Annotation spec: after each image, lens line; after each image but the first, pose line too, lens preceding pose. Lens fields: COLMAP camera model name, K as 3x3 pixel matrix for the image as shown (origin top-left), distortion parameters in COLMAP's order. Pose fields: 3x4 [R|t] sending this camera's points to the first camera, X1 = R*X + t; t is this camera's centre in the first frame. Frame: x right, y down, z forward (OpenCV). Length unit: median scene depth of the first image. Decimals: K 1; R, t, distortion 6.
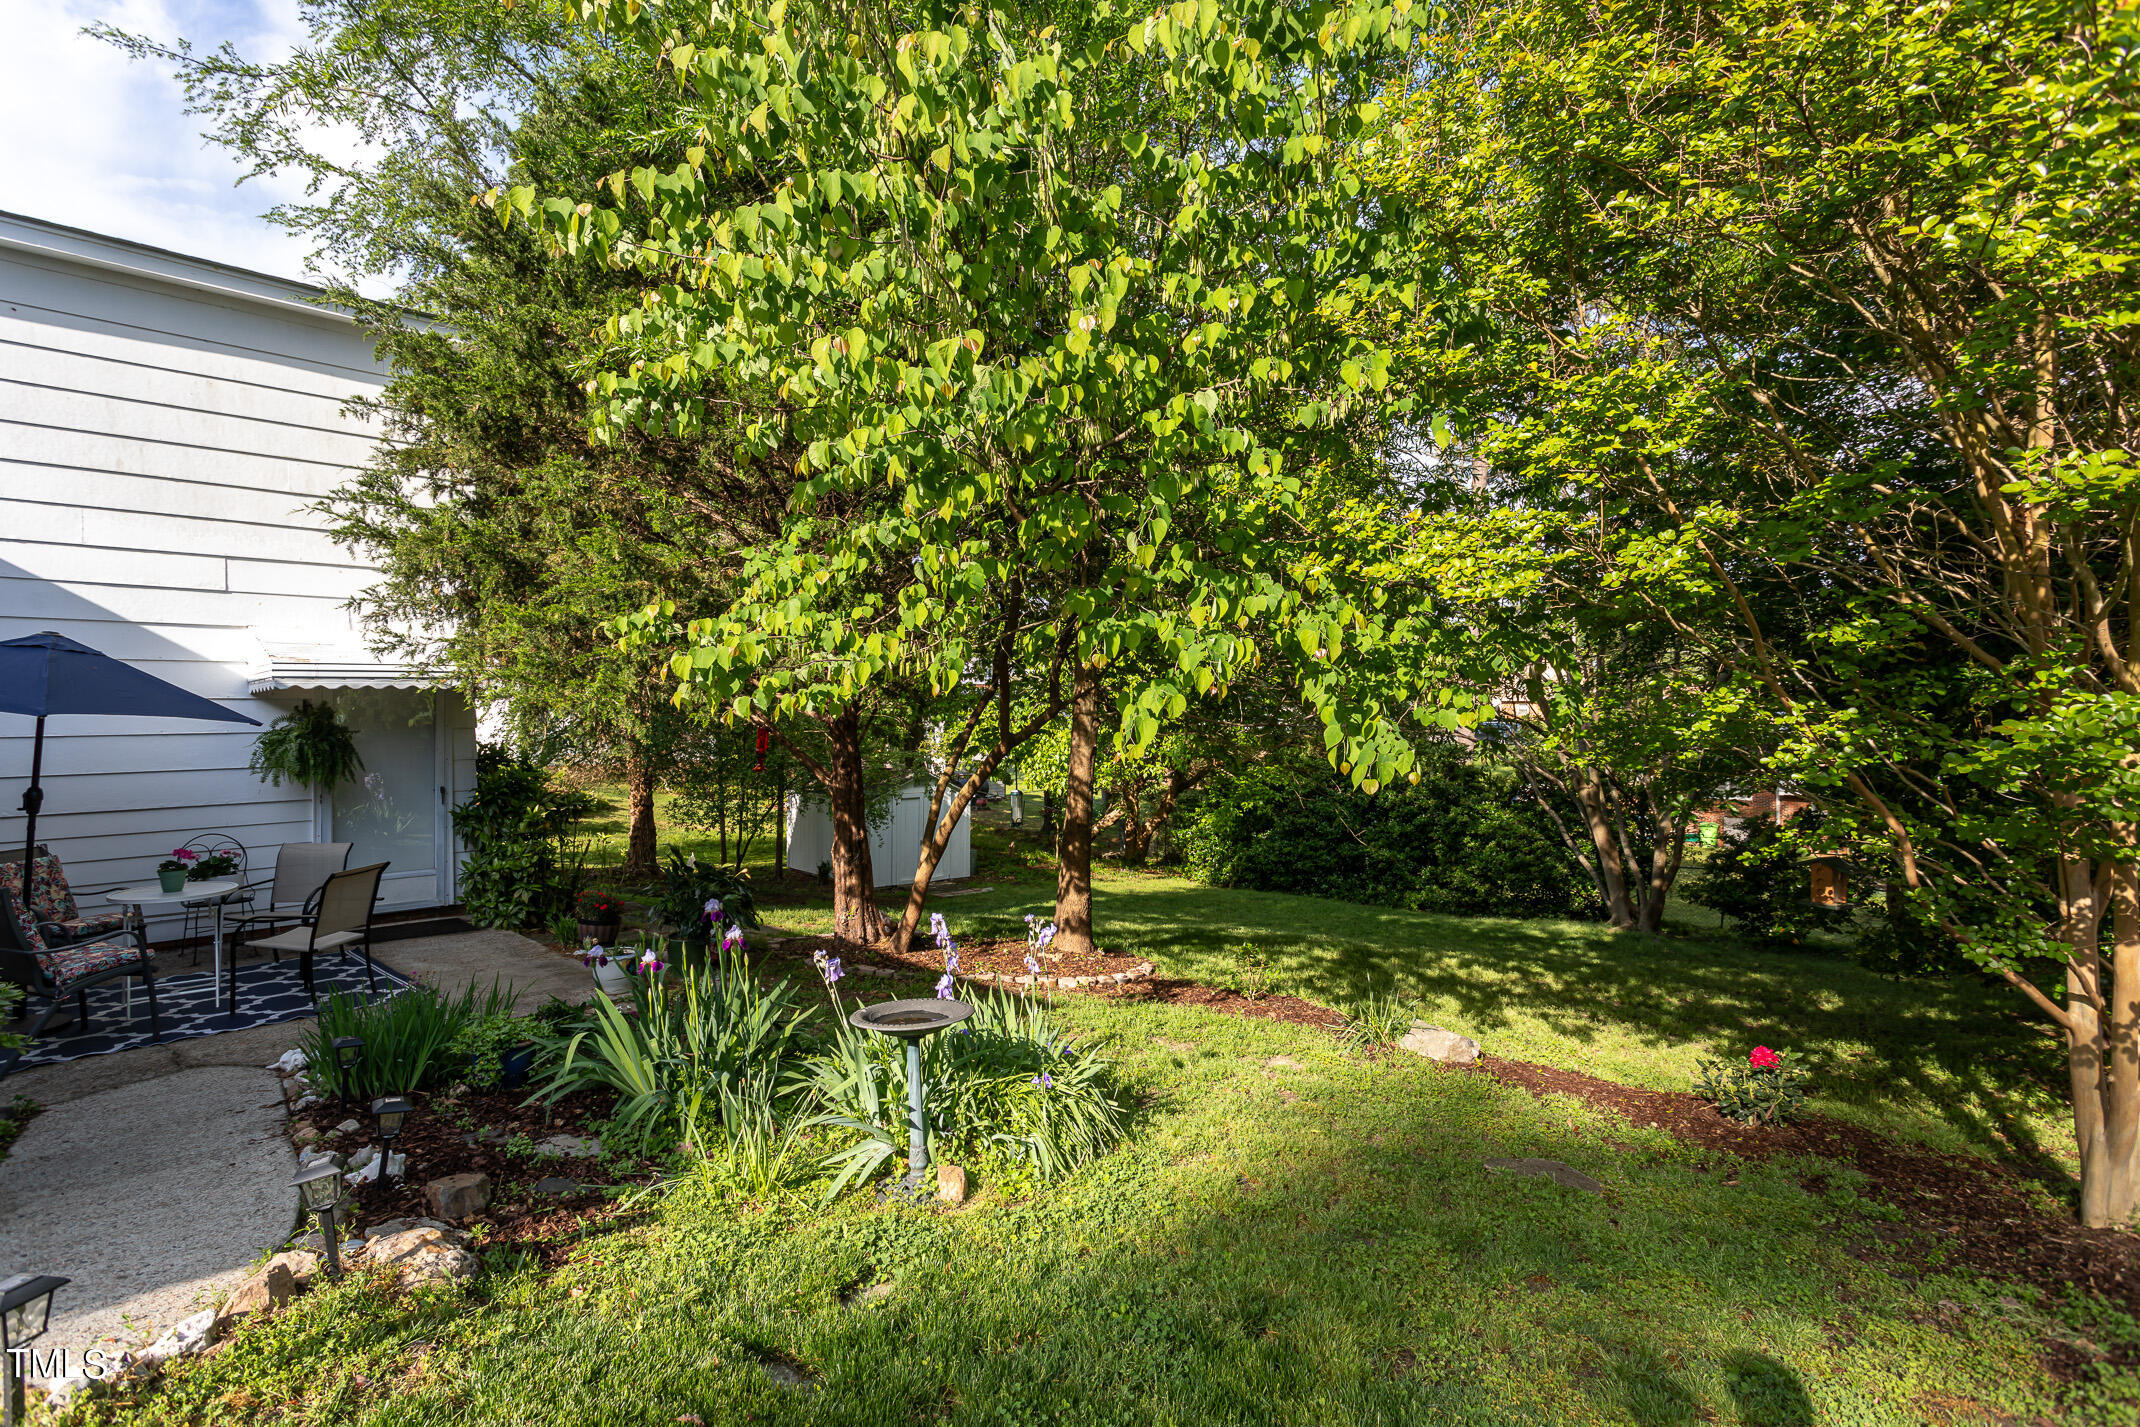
lens RADIAL K [[1024.6, 0, 1071.7], [0, 1024.6, 710.6], [0, 0, 1]] dist [0.003533, 0.000759]
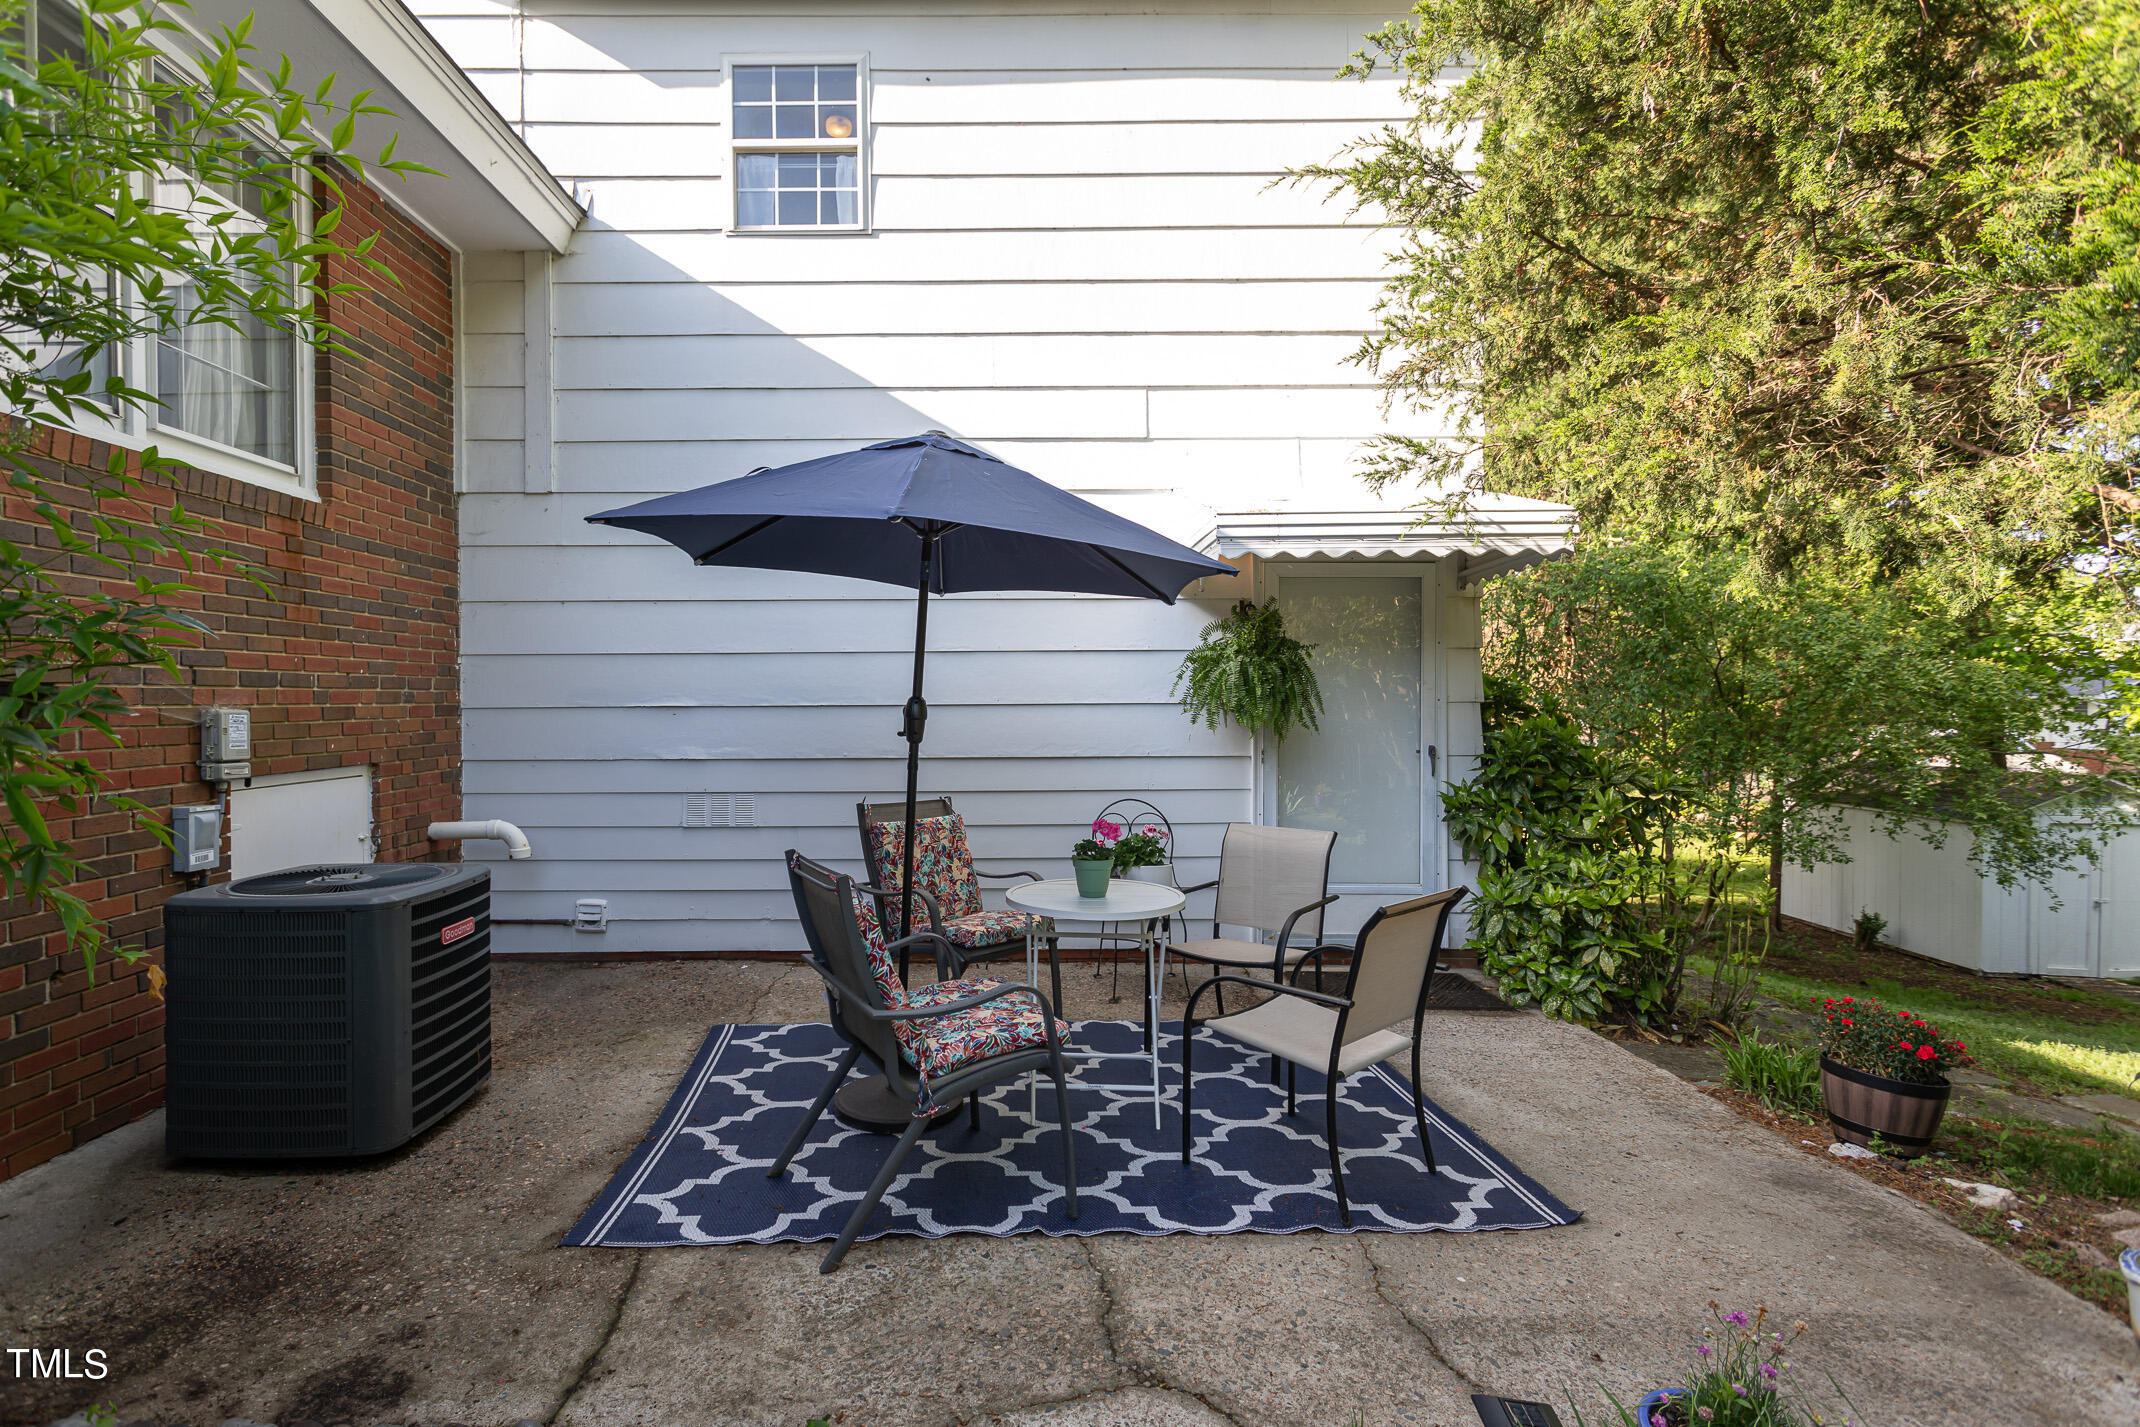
lens RADIAL K [[1024.6, 0, 1006.8], [0, 1024.6, 721.7], [0, 0, 1]] dist [0.003533, 0.000759]
pose [[0.709075, 0.009522, -0.705068, -0.431181], [-0.003639, 0.999945, 0.009845, 0.064267], [0.705123, -0.004415, 0.709071, 0.478918]]
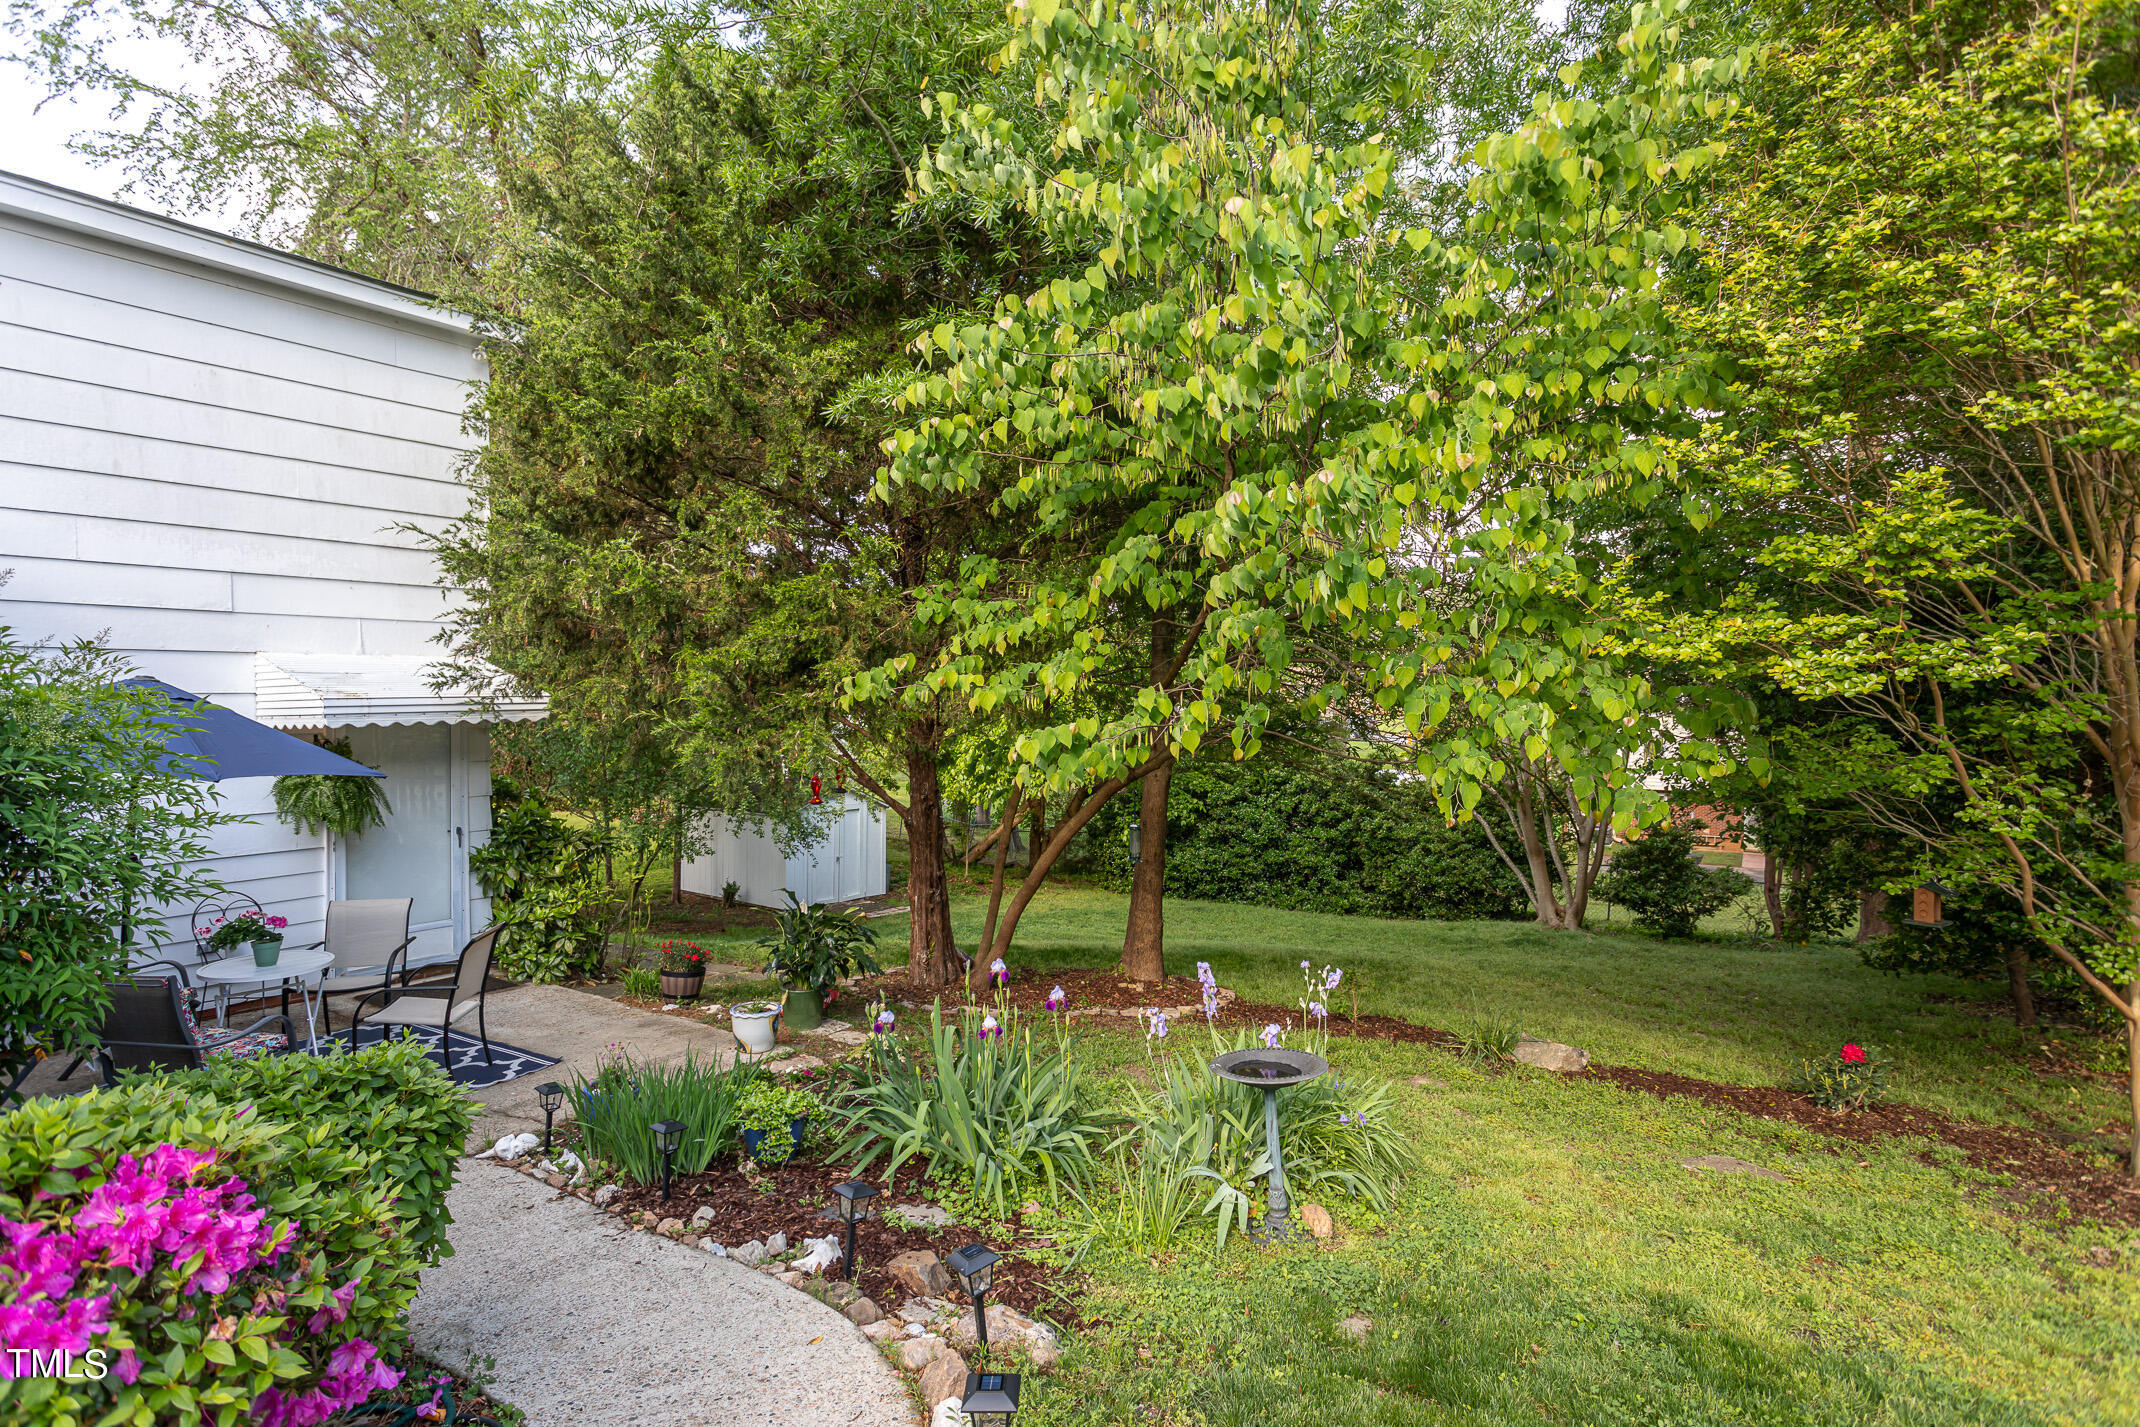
lens RADIAL K [[1072.8, 0, 1056.0], [0, 1072.8, 710.0], [0, 0, 1]] dist [0.001896, -0.002506]
pose [[0.983745, 0.001165, 0.179568, -0.308747], [-0.002142, 0.999984, 0.005247, -0.040800], [-0.179559, -0.005546, 0.983732, -0.025590]]
